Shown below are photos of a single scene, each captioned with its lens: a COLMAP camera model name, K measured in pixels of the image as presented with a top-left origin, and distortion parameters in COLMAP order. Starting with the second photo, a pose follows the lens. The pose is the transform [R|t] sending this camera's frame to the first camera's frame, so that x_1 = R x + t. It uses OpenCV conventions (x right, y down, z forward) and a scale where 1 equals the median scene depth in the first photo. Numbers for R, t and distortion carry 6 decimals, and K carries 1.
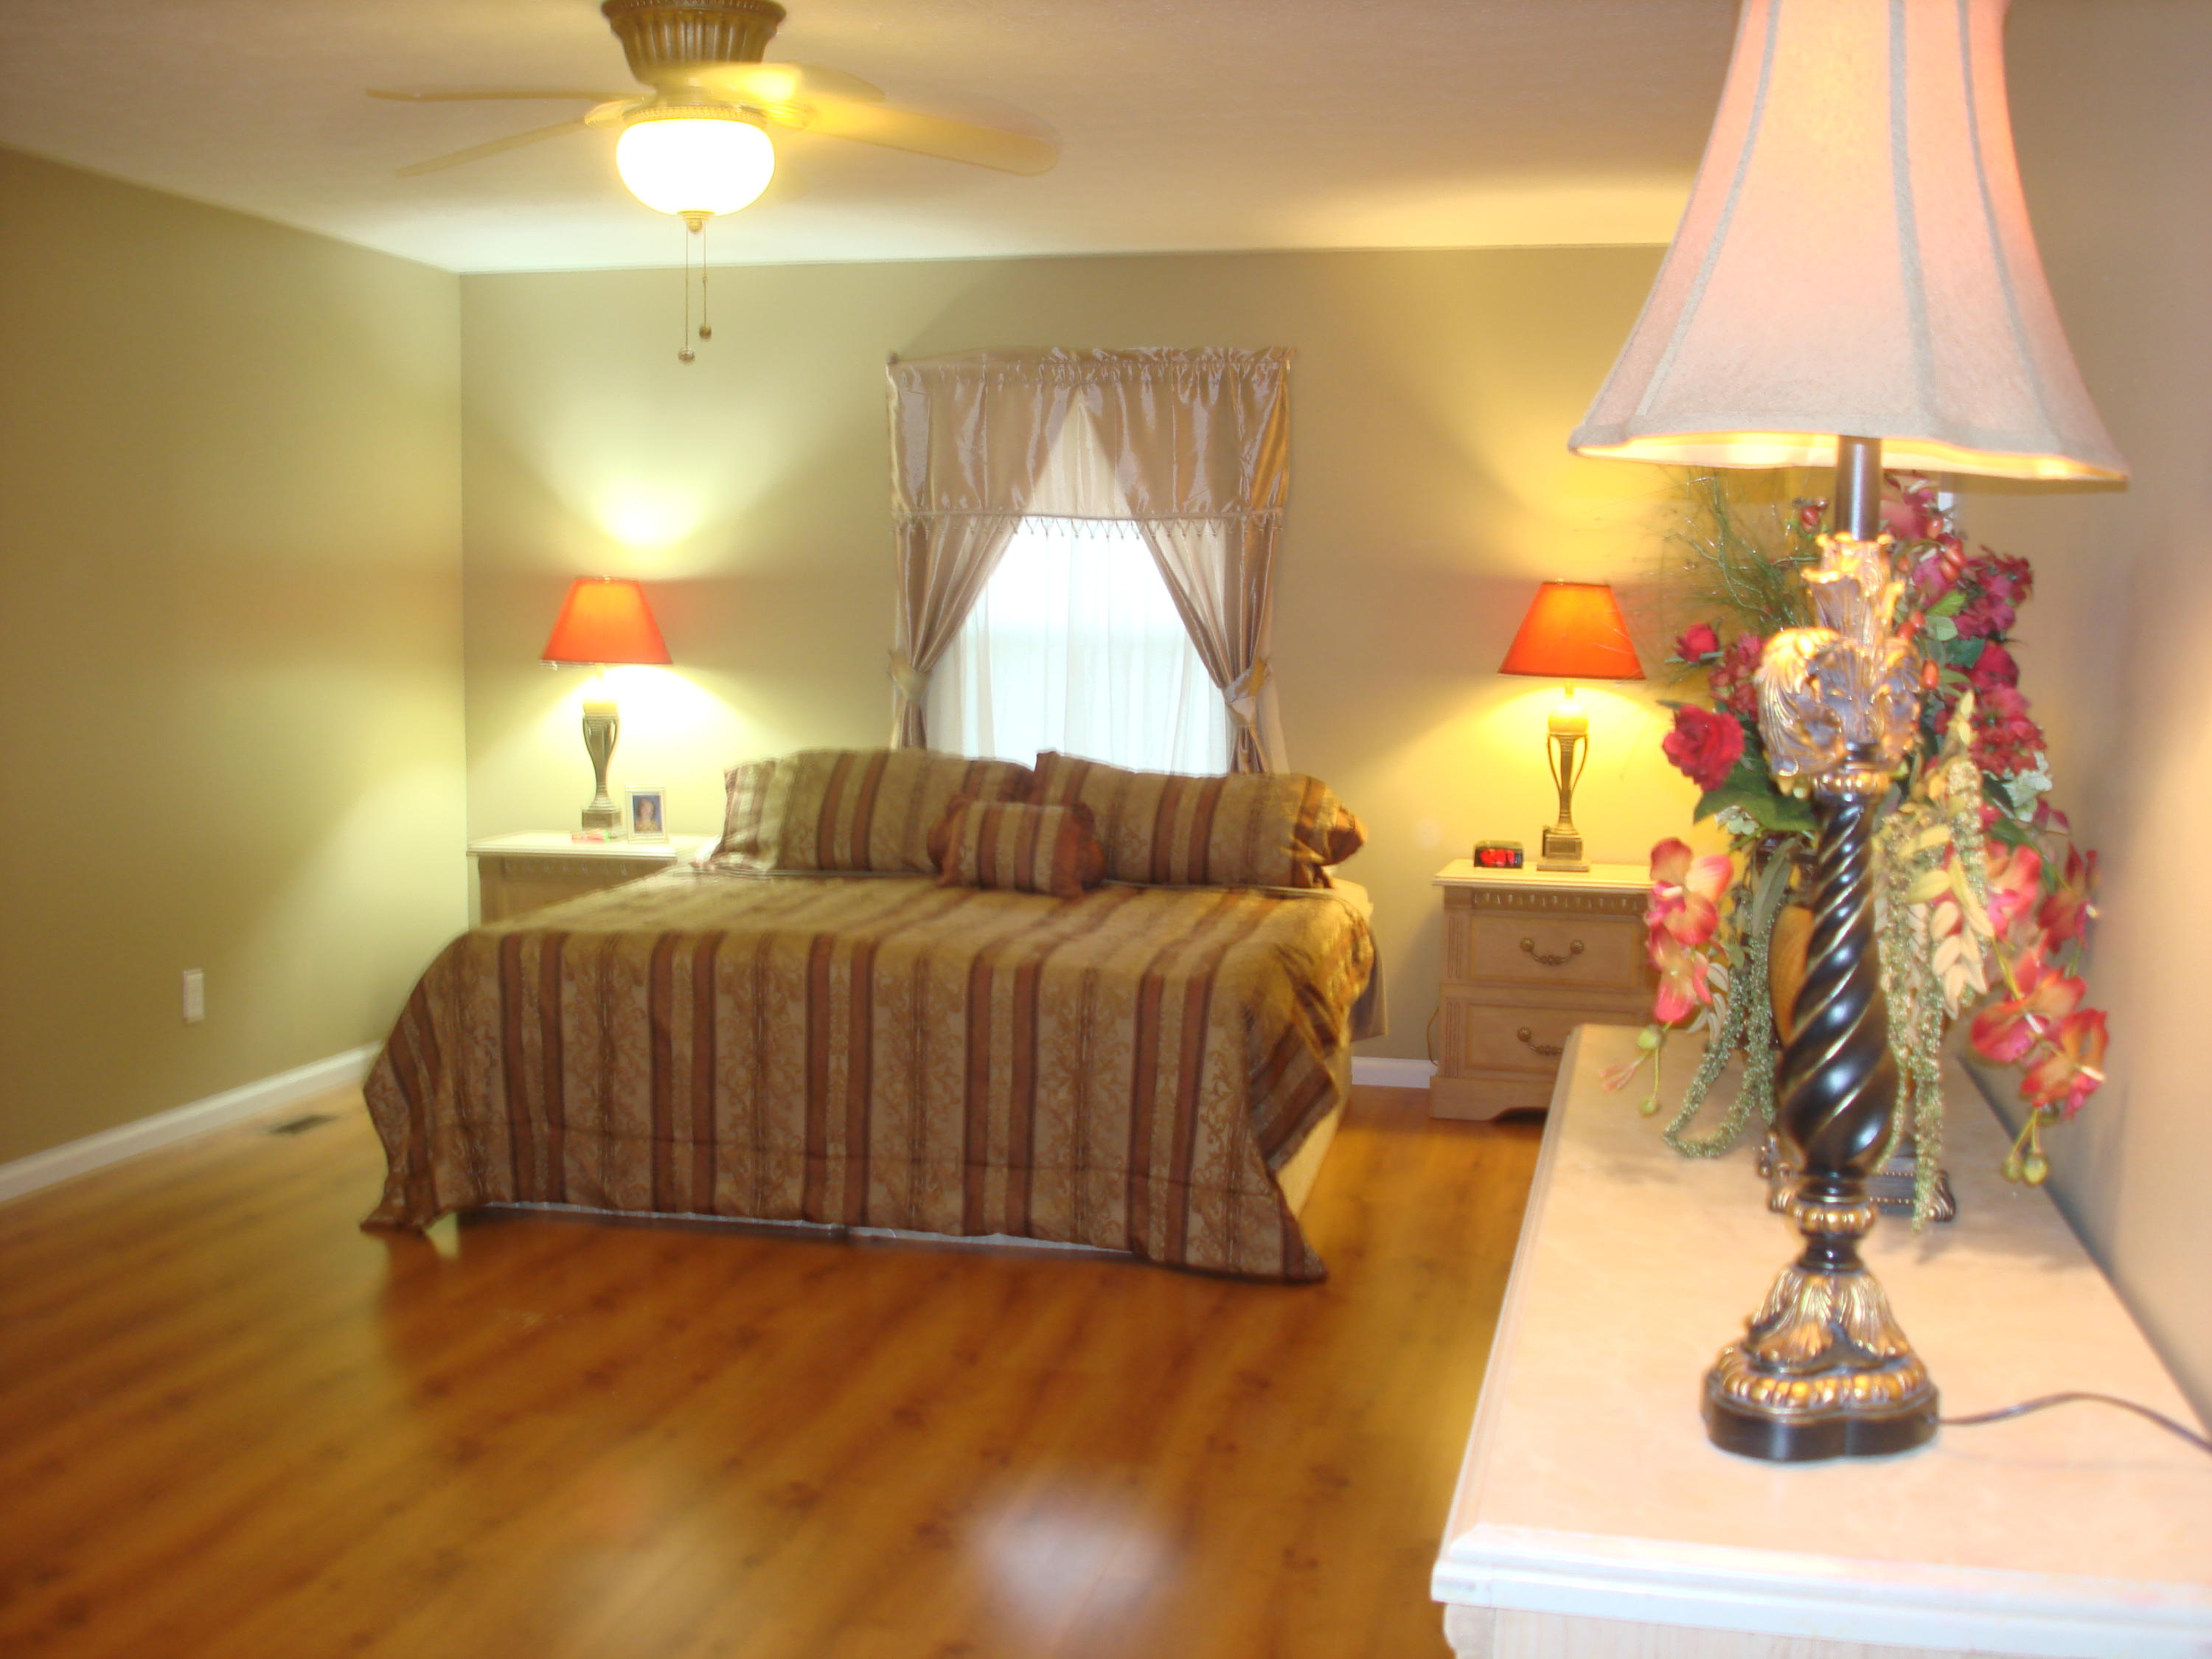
lens RADIAL K [[2459.7, 0, 1108.1], [0, 2459.7, 834.1], [0, 0, 1]] dist [-0.117637, 0.000000]
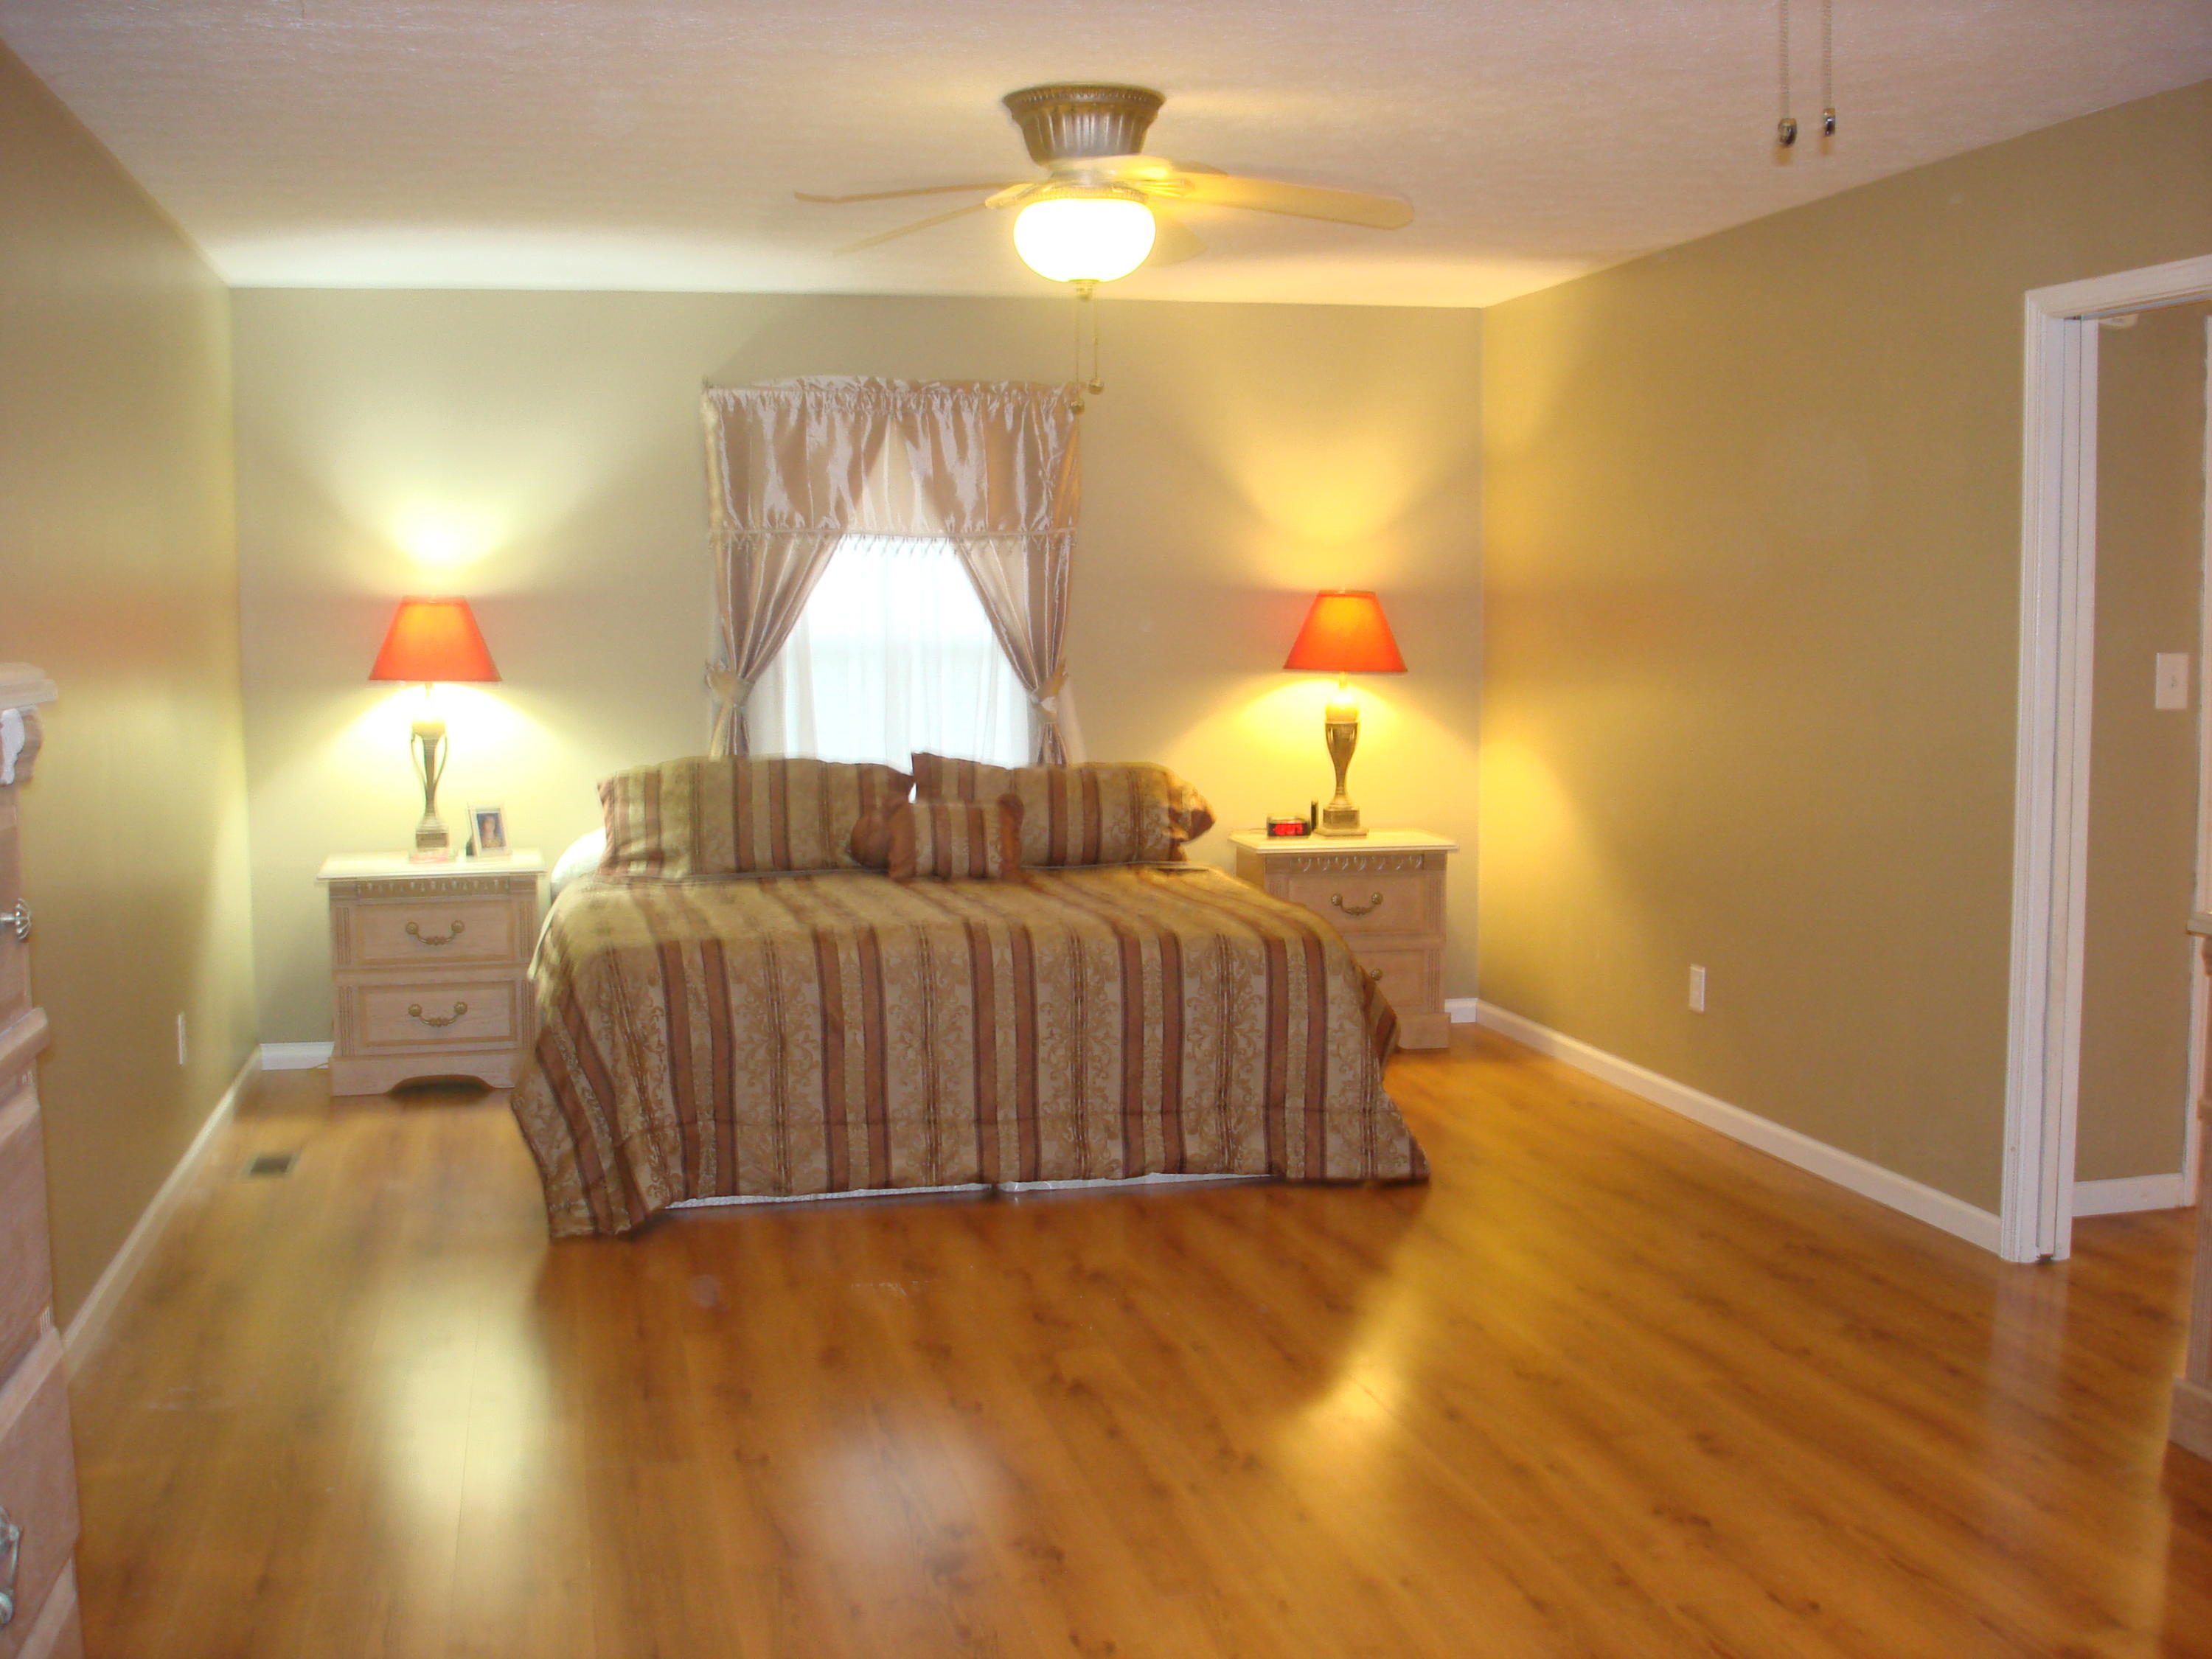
lens RADIAL K [[2459.7, 0, 1089.2], [0, 2459.7, 830.6], [0, 0, 1]] dist [-0.117637, 0.000000]
pose [[0.907472, -0.051446, 0.416951, -0.429975], [0.051371, 0.998614, 0.011409, -0.008074], [-0.416960, 0.011066, 0.908857, -0.018536]]
